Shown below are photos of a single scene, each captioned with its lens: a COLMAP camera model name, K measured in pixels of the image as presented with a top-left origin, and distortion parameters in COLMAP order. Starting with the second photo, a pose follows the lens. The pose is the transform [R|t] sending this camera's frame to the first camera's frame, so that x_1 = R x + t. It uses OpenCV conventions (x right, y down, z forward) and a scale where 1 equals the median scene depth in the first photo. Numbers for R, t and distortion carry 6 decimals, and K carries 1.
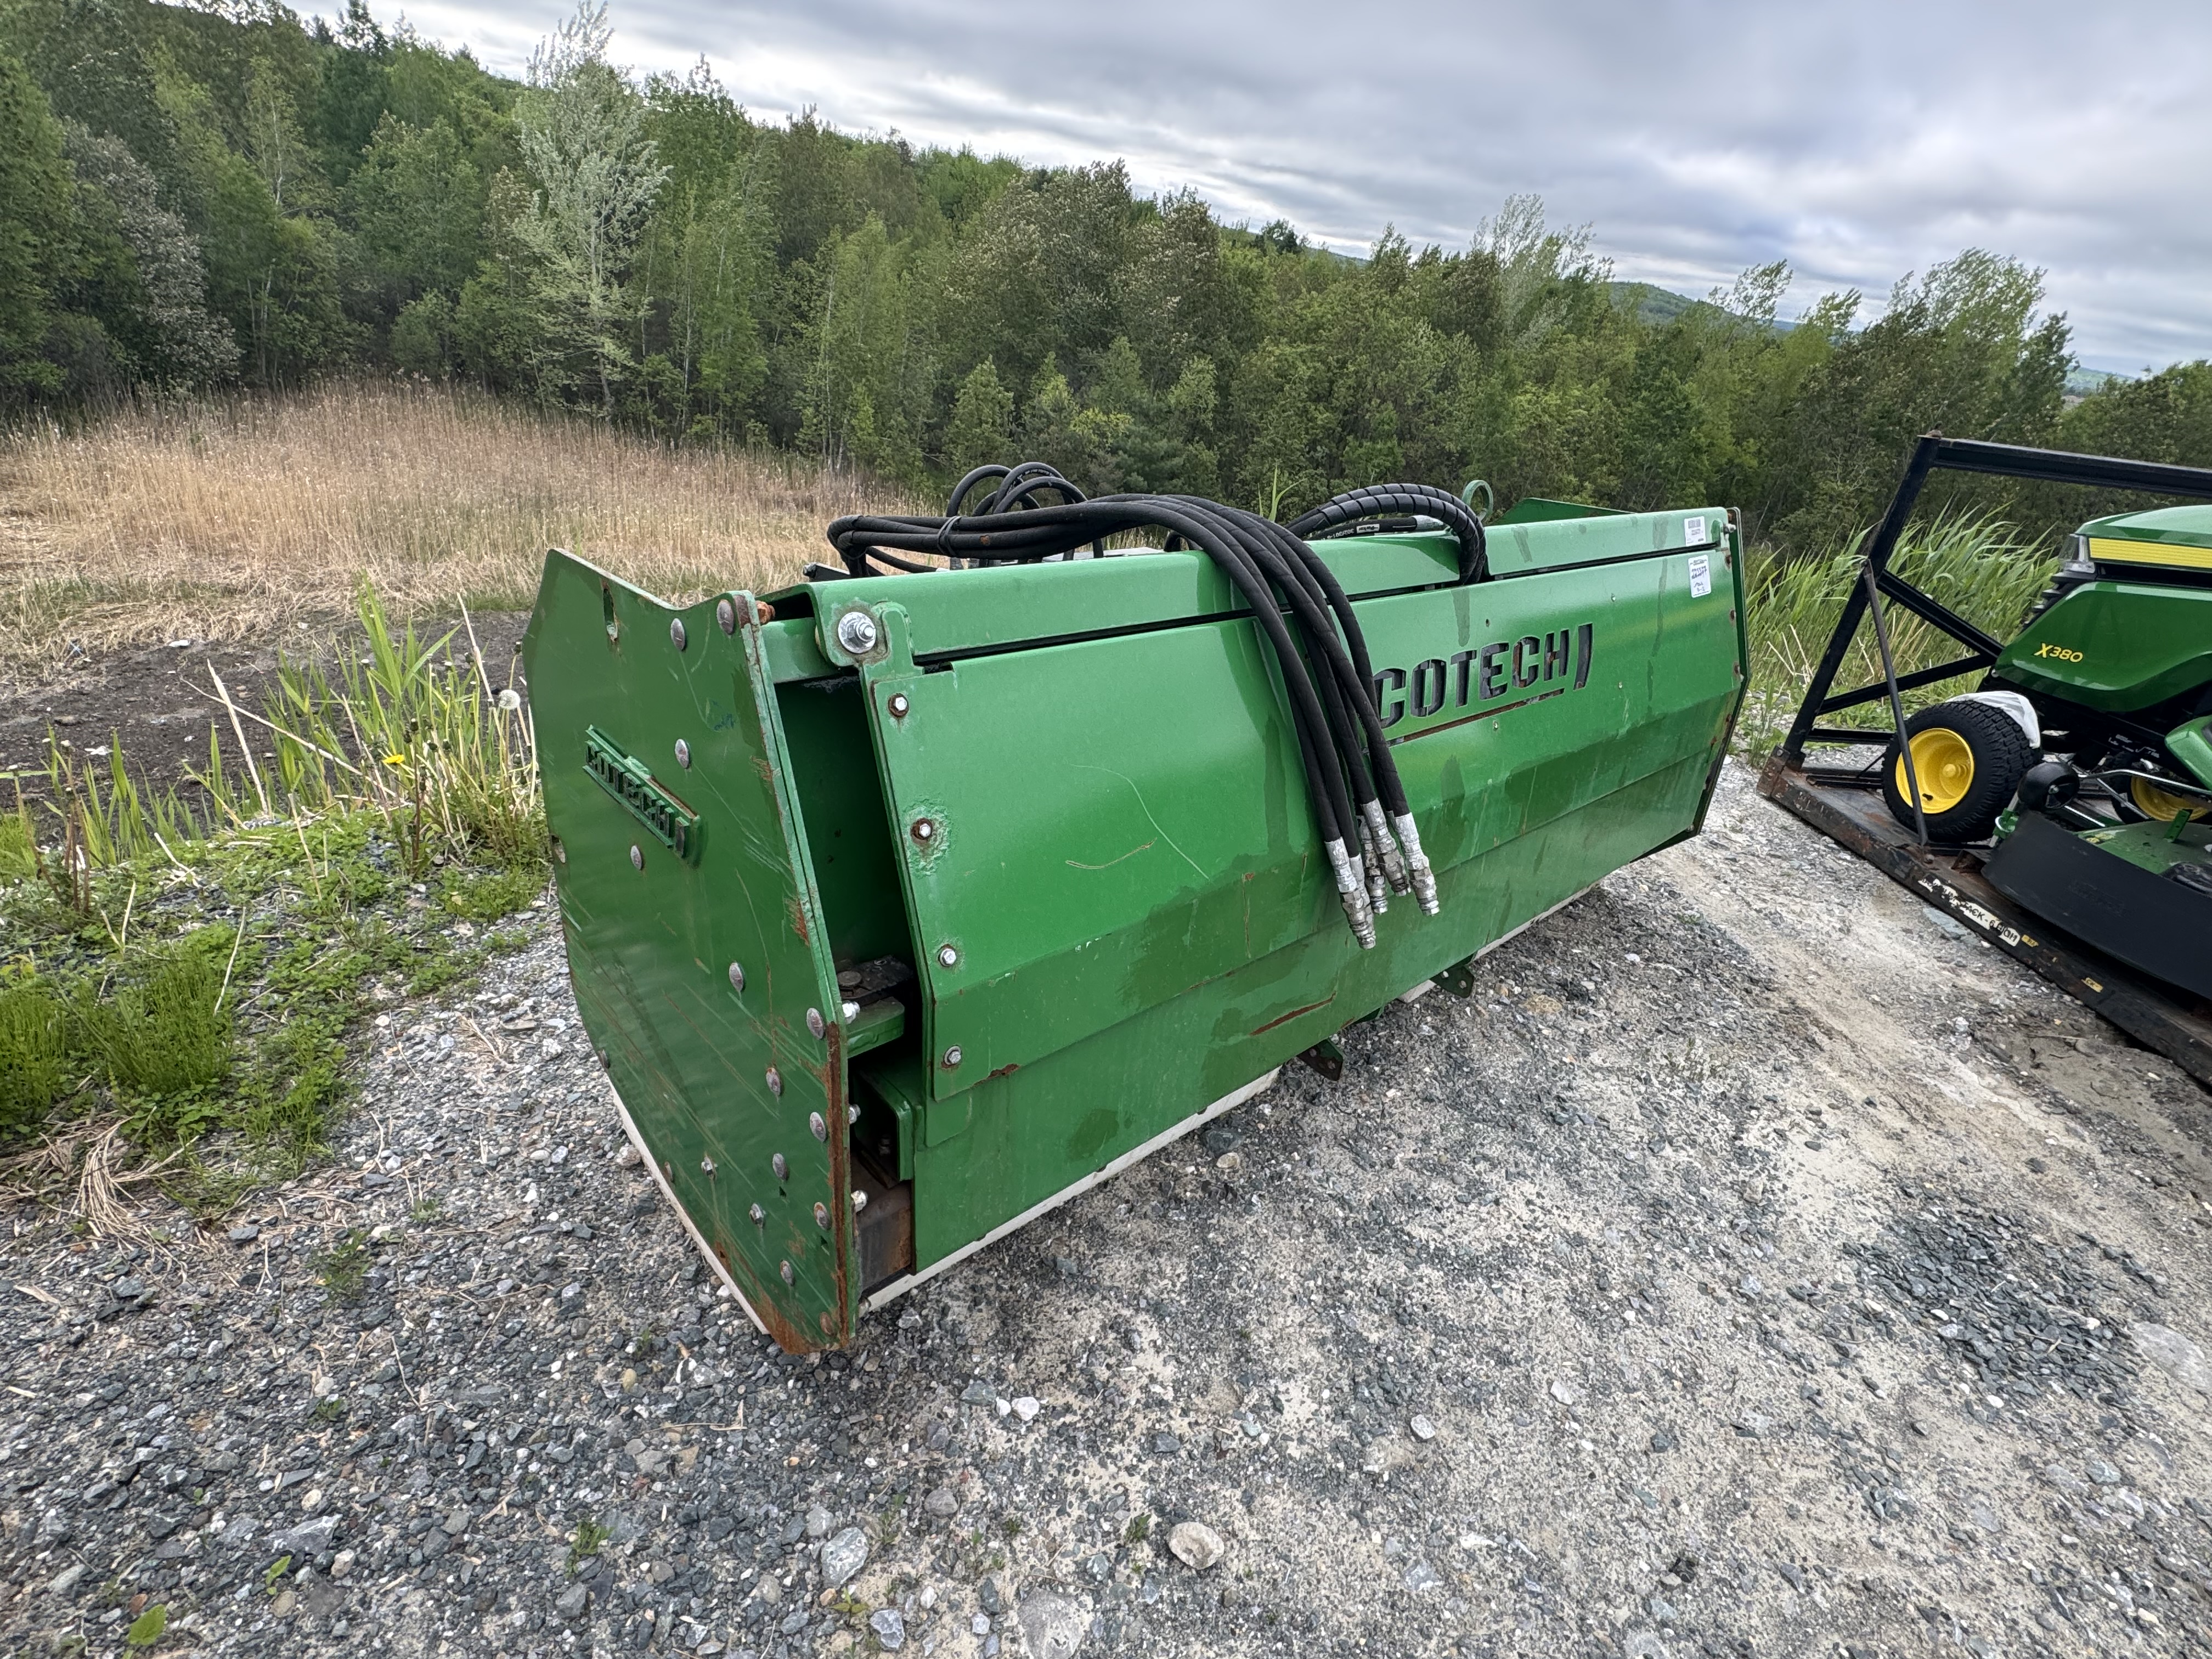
lens RADIAL K [[1059.6, 0, 1106.0], [0, 1059.6, 829.5], [0, 0, 1]] dist [0.000081, -0.000098]
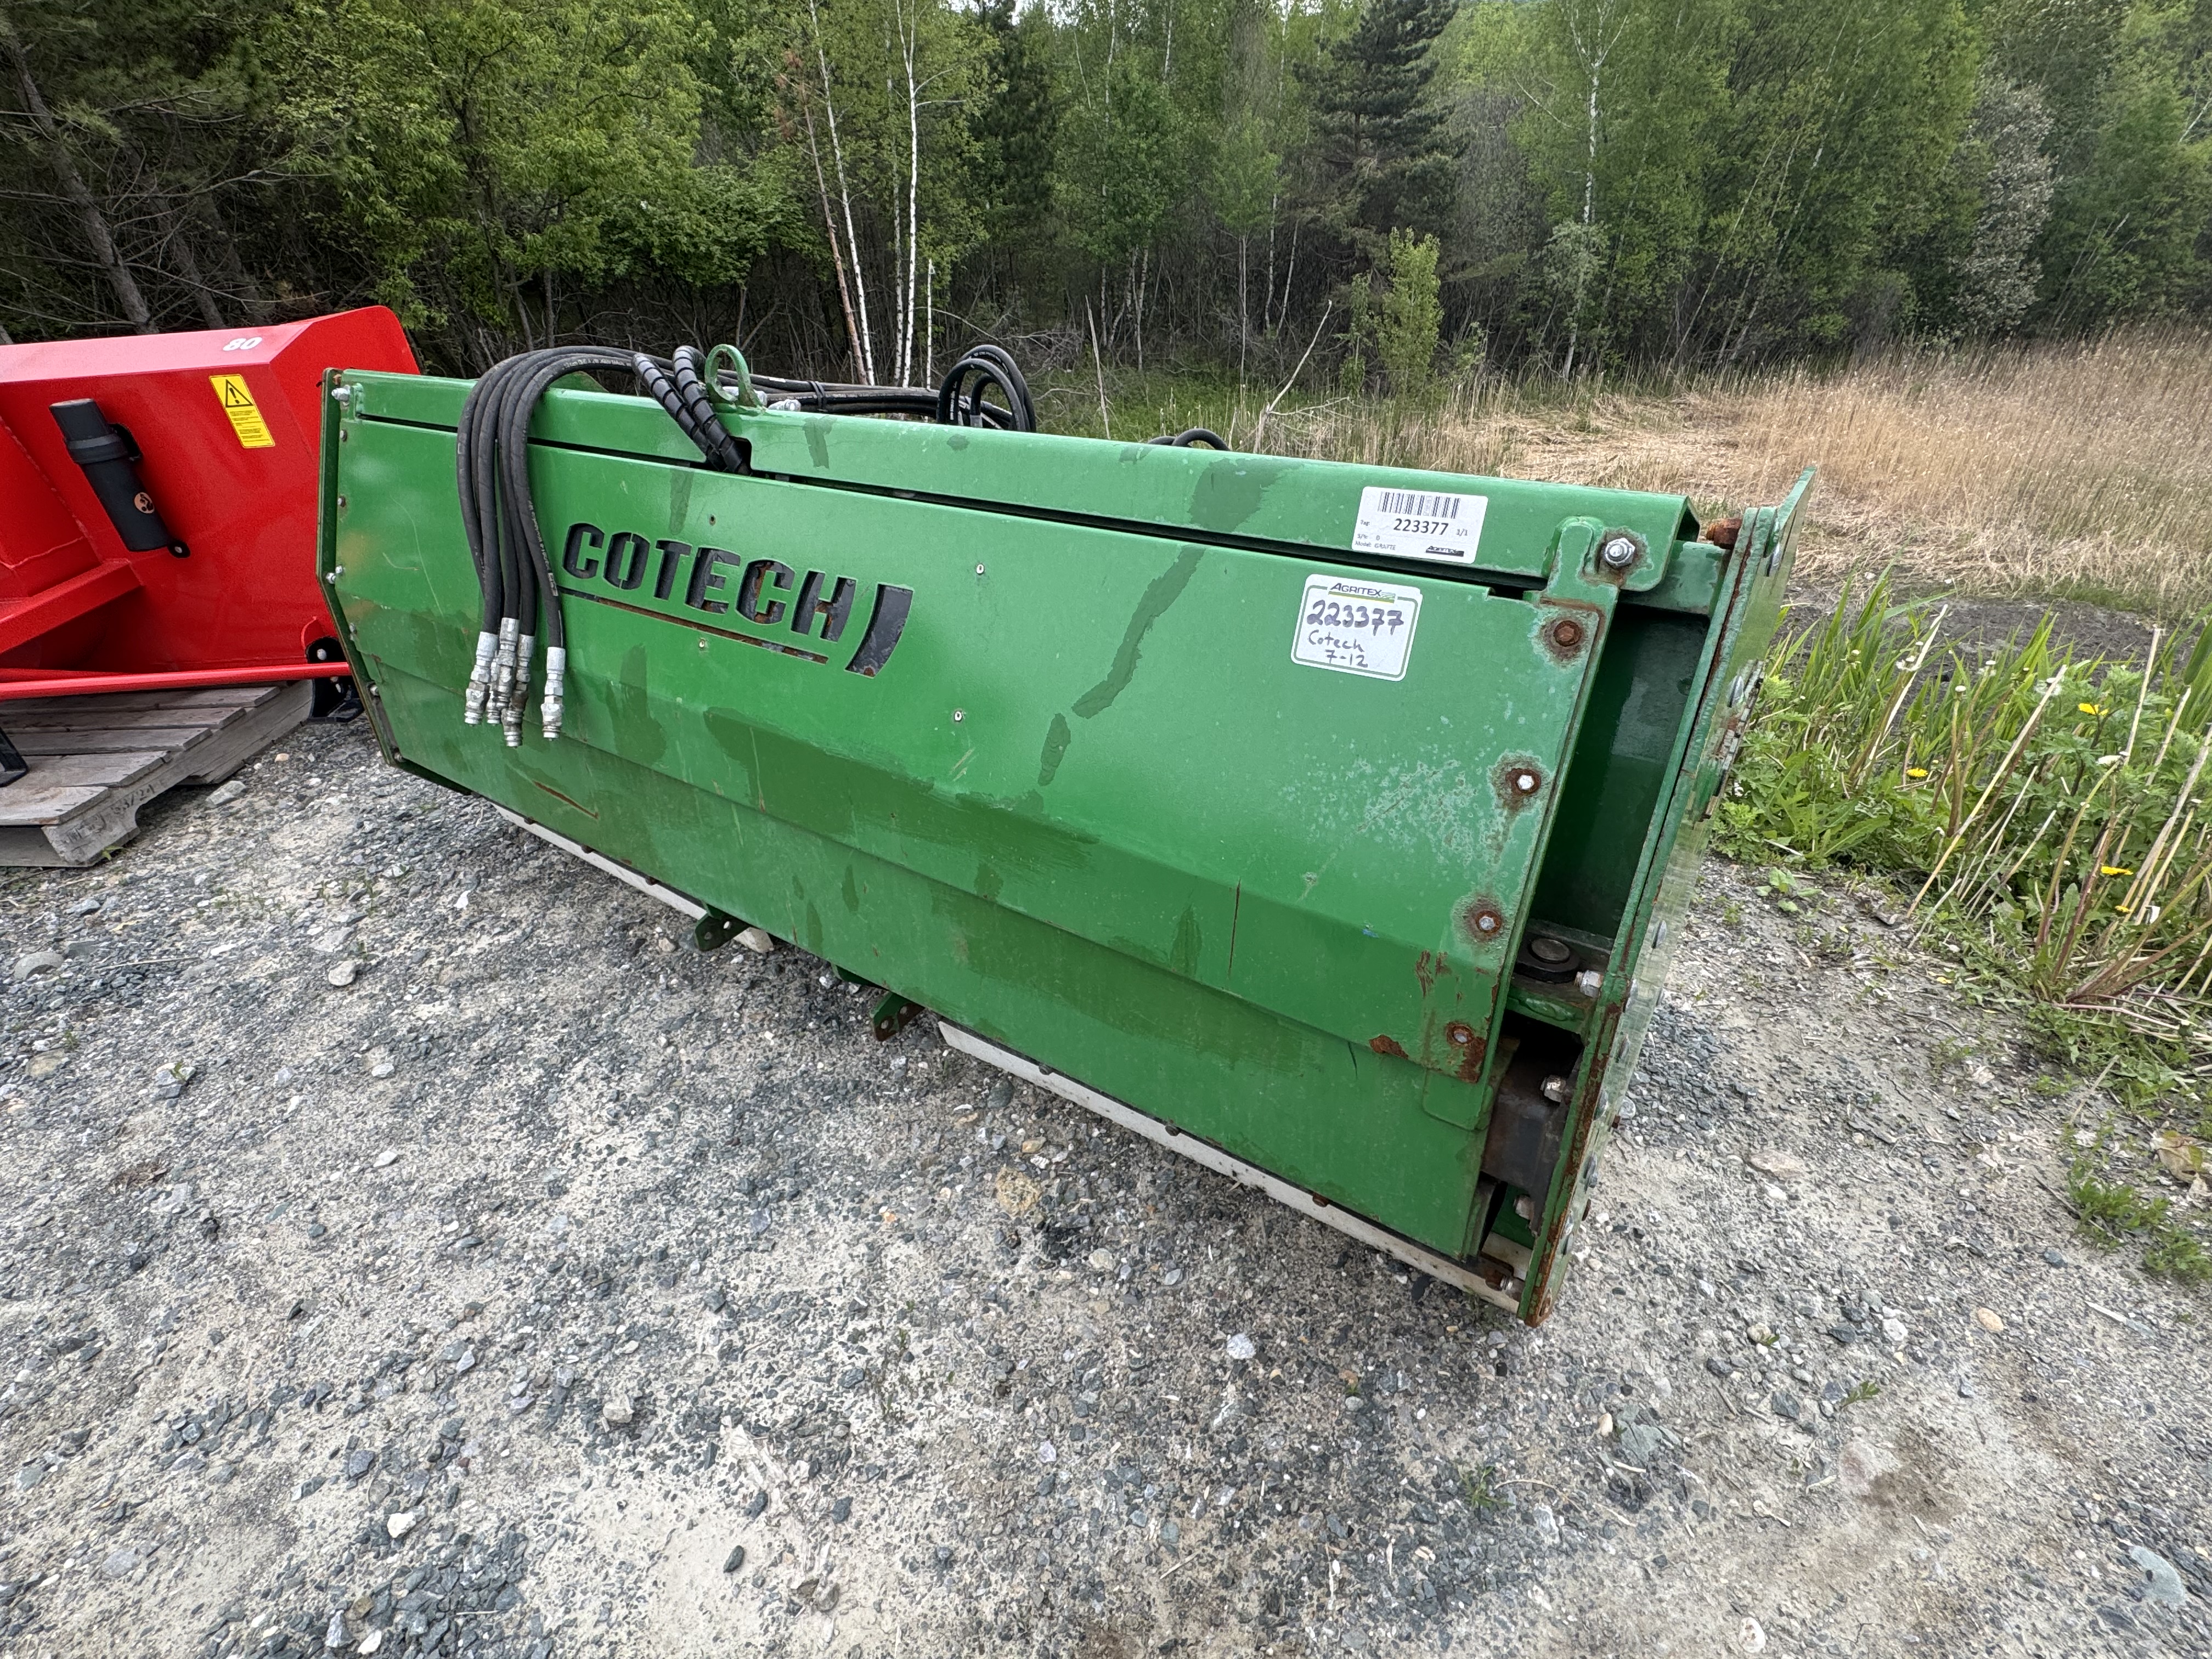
lens RADIAL K [[1058.4, 0, 1106.0], [0, 1058.4, 829.5], [0, 0, 1]] dist [-0.000877, -0.000241]
pose [[0.218120, 0.402115, -0.889228, 1.283101], [-0.368320, 0.877703, 0.306558, -0.356212], [0.903750, 0.260654, 0.339552, 1.073413]]
